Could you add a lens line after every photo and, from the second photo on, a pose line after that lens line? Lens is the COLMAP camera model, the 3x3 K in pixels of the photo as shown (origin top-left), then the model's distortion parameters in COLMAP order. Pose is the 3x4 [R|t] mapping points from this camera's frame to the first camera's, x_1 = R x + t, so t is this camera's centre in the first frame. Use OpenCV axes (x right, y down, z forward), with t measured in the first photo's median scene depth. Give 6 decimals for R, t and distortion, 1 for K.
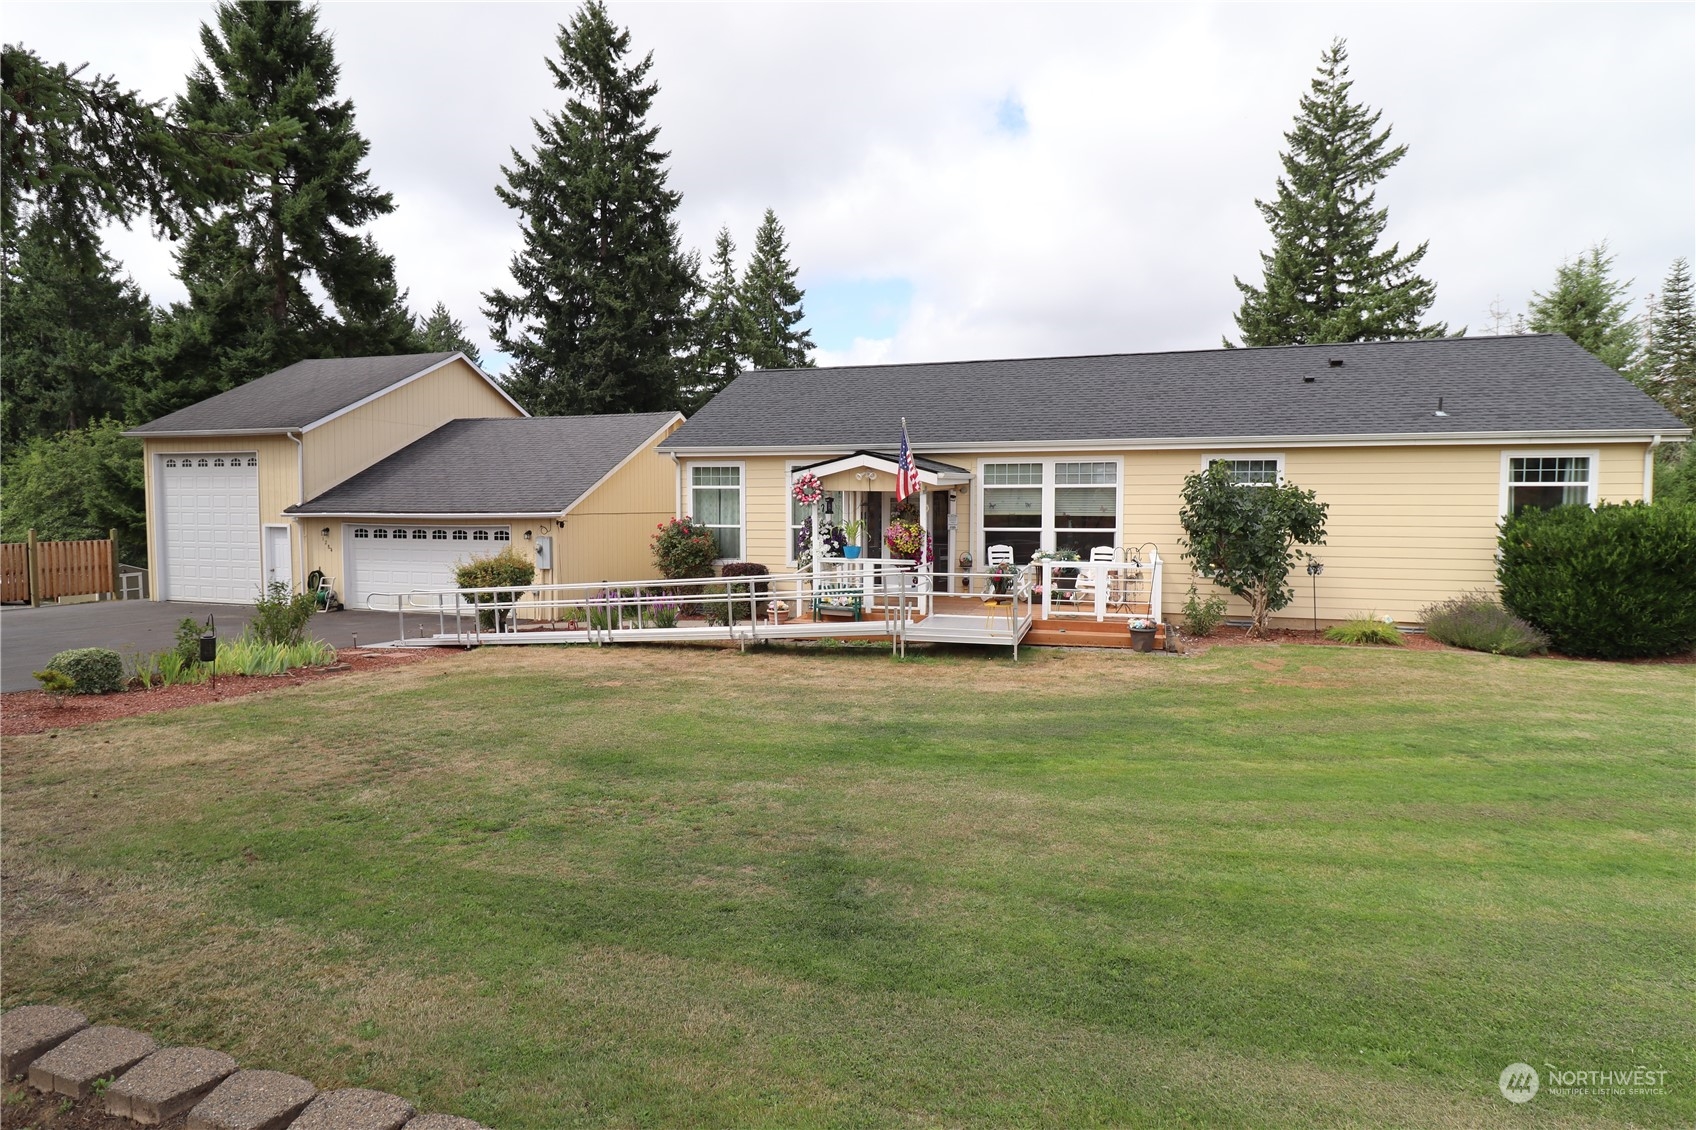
lens RADIAL K [[875.6, 0, 846.8], [0, 875.6, 559.6], [0, 0, 1]] dist [0.020083, -0.022712]
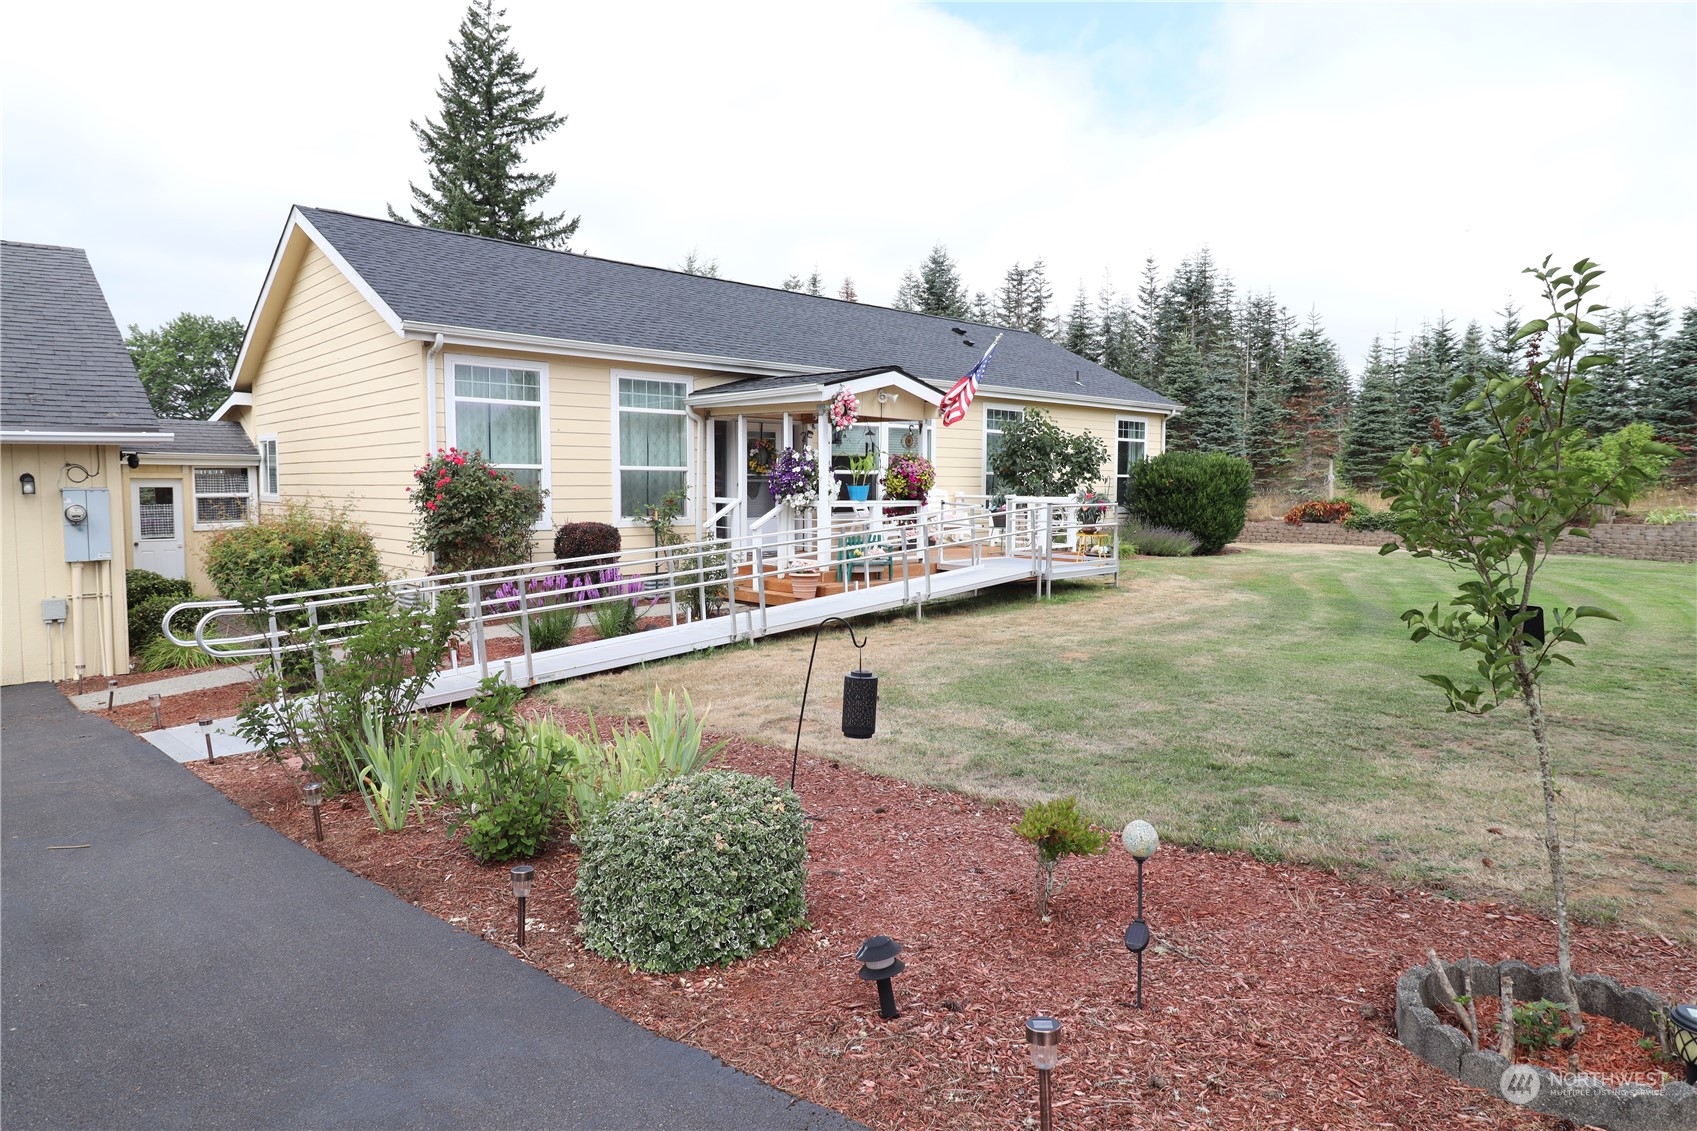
lens RADIAL K [[1013.7, 0, 848.5], [0, 1013.7, 565.5], [0, 0, 1]] dist [-0.002201, 0.000392]
pose [[0.497642, -0.067799, 0.864729, -0.222842], [0.055425, 0.997389, 0.046304, 0.003867], [-0.865610, 0.024885, 0.500100, 0.151959]]
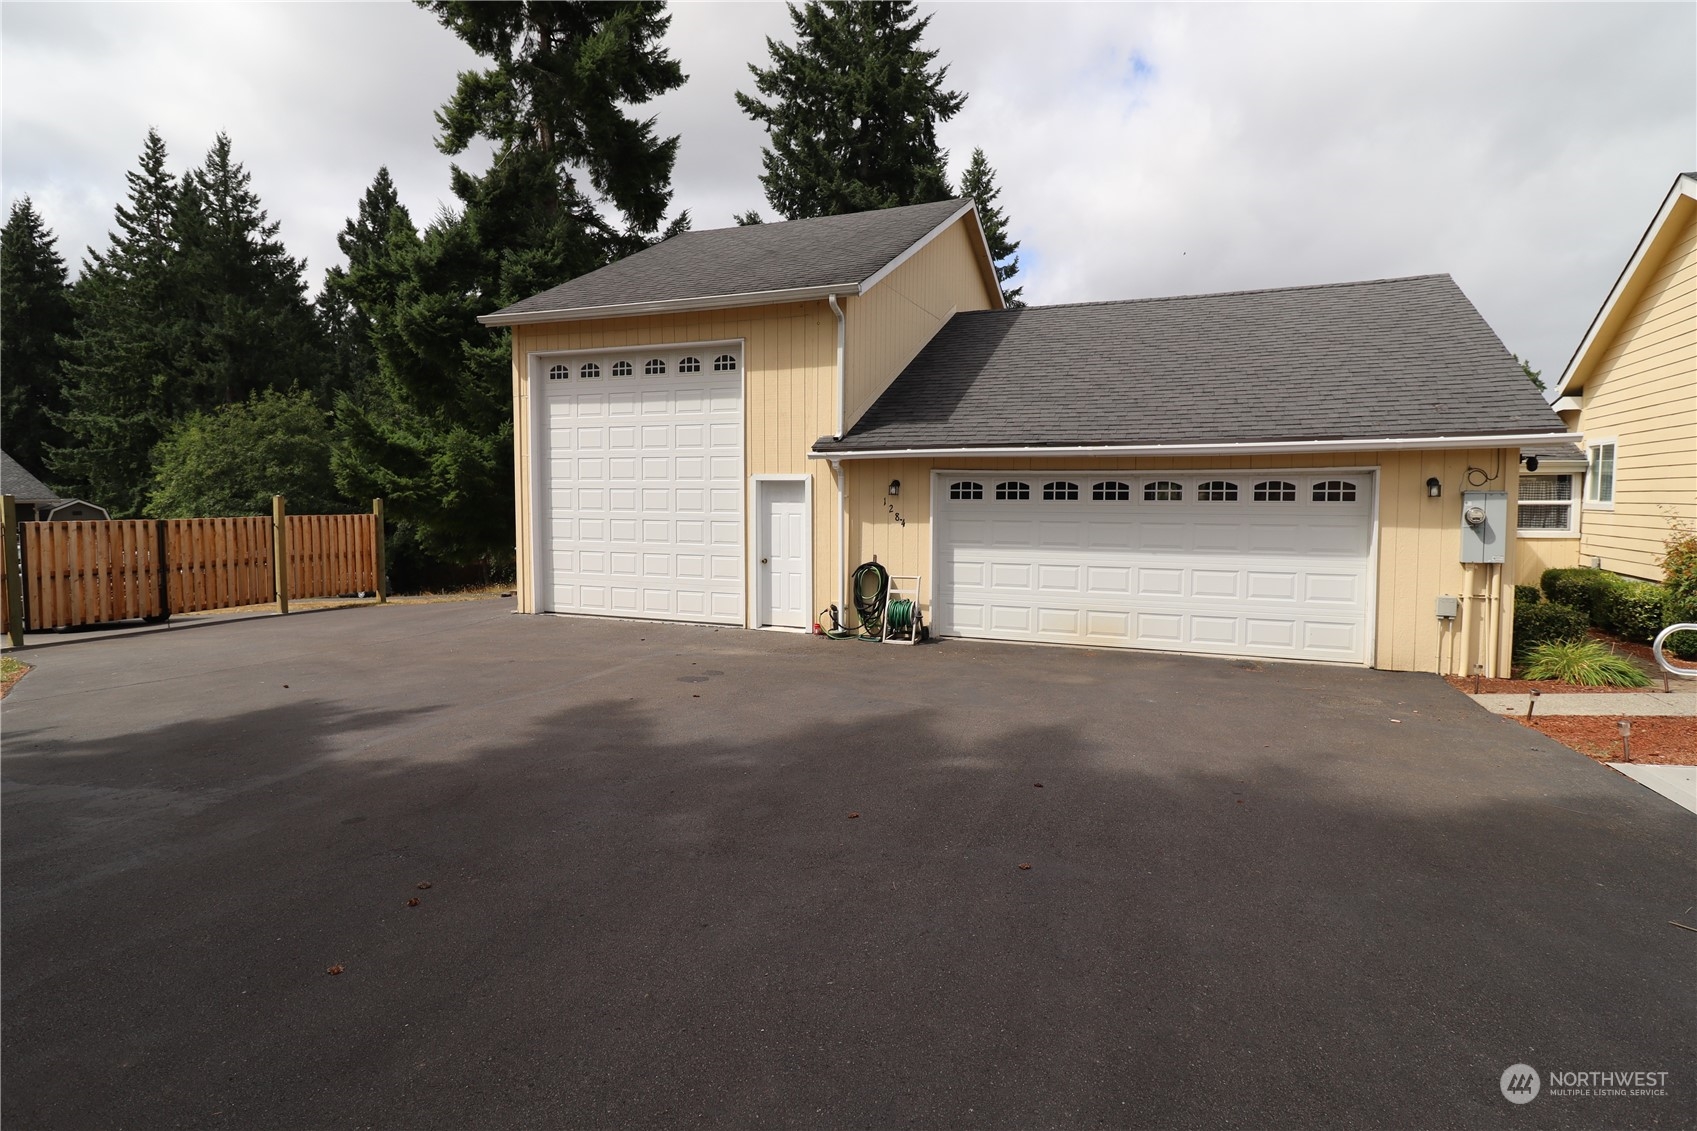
lens RADIAL K [[873.8, 0, 848.5], [0, 873.8, 565.5], [0, 0, 1]] dist [0.000465, -0.018303]
pose [[0.997156, 0.008372, -0.074901, -0.238363], [-0.007334, 0.999874, 0.014113, 0.002887], [0.075010, -0.013523, 0.997091, 0.198292]]
